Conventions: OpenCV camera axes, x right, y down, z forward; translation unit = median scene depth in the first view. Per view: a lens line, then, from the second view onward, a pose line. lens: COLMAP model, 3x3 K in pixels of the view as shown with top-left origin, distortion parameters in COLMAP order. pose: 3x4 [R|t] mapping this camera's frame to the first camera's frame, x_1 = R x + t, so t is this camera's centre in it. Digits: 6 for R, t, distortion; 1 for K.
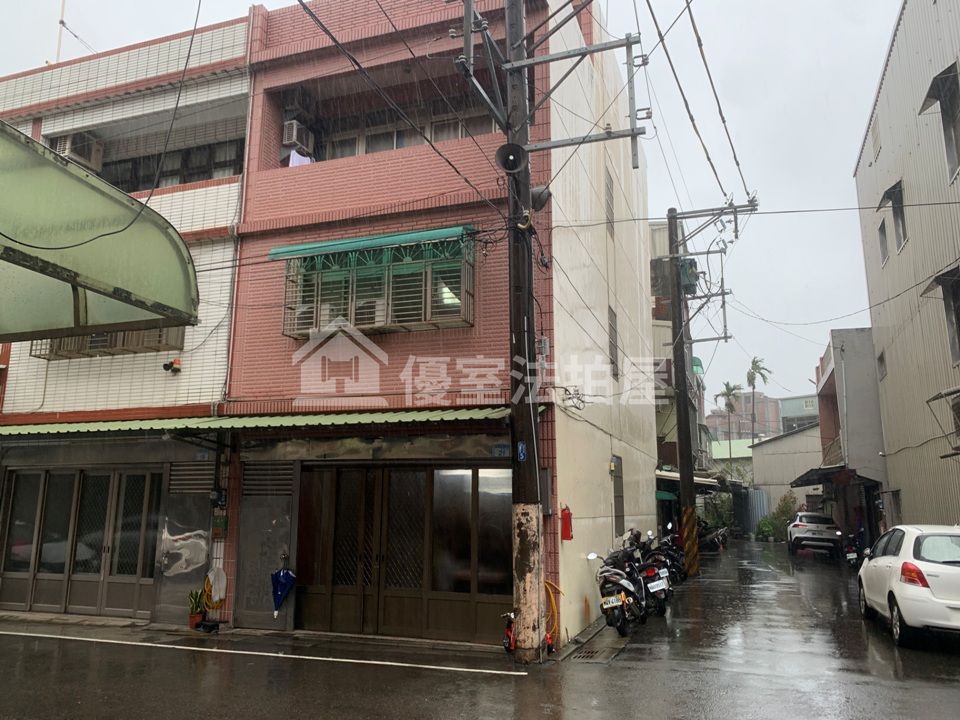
lens RADIAL K [[737.2, 0, 476.1], [0, 737.2, 350.6], [0, 0, 1]] dist [0.023003, -0.027461]
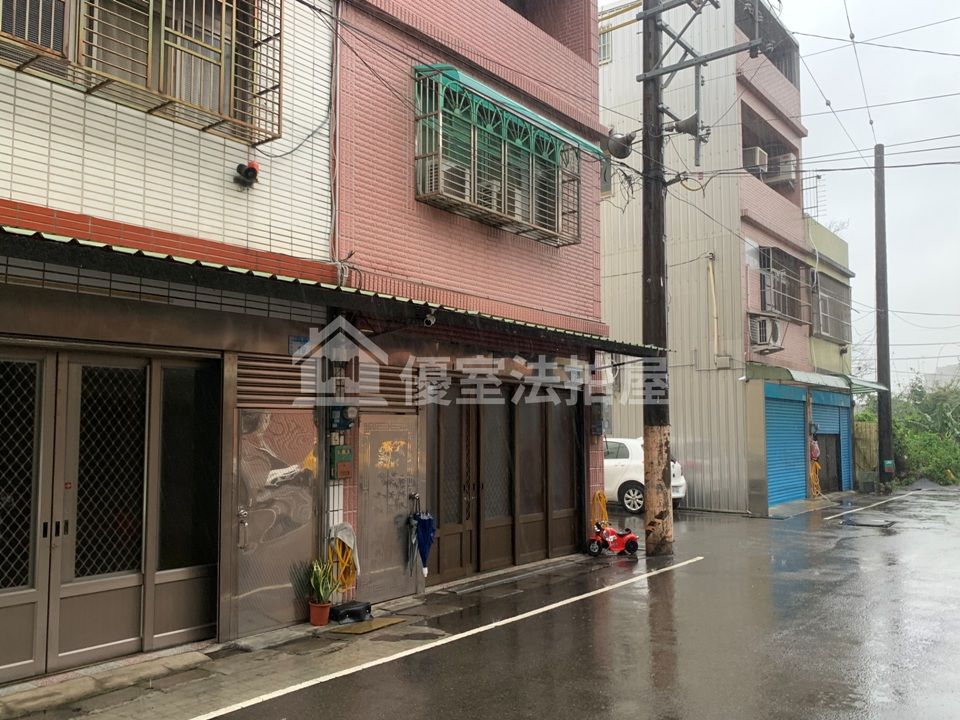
lens RADIAL K [[813.1, 0, 480.1], [0, 813.1, 369.6], [0, 0, 1]] dist [0.062176, -0.098114]
pose [[0.301738, 0.065119, 0.951164, -1.009628], [-0.189301, 0.981893, -0.007171, 0.146567], [-0.934409, -0.177892, 0.308601, 0.704935]]
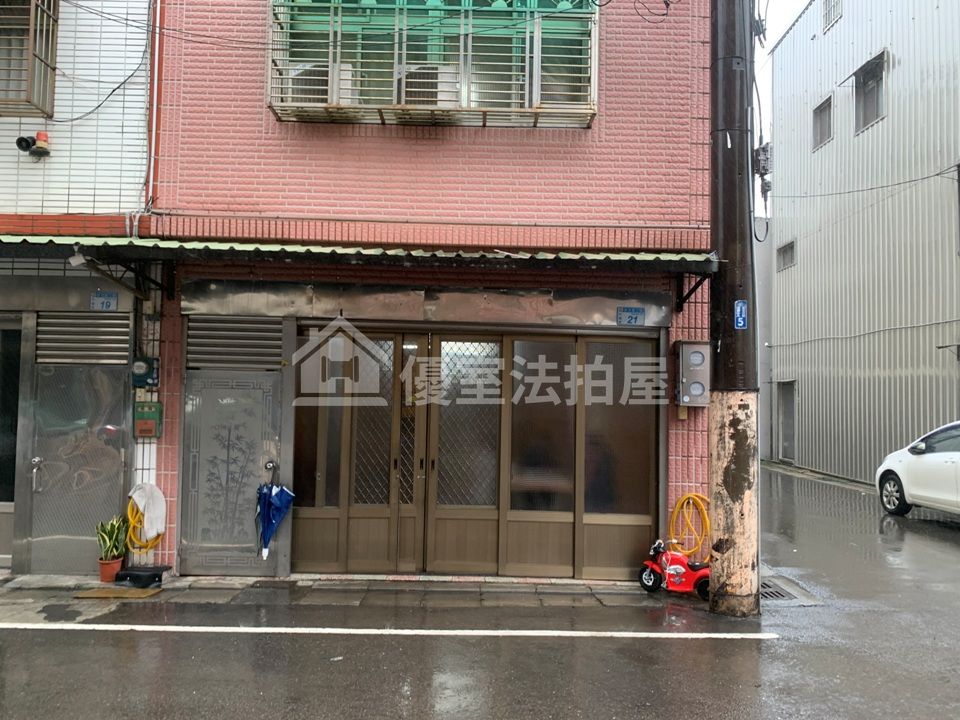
lens RADIAL K [[737.2, 0, 476.2], [0, 737.2, 362.0], [0, 0, 1]] dist [0.023003, -0.027461]
pose [[0.938669, 0.027759, 0.343700, -0.312203], [-0.084838, 0.984707, 0.152167, 0.078062], [-0.334220, -0.171993, 0.926669, 0.362704]]
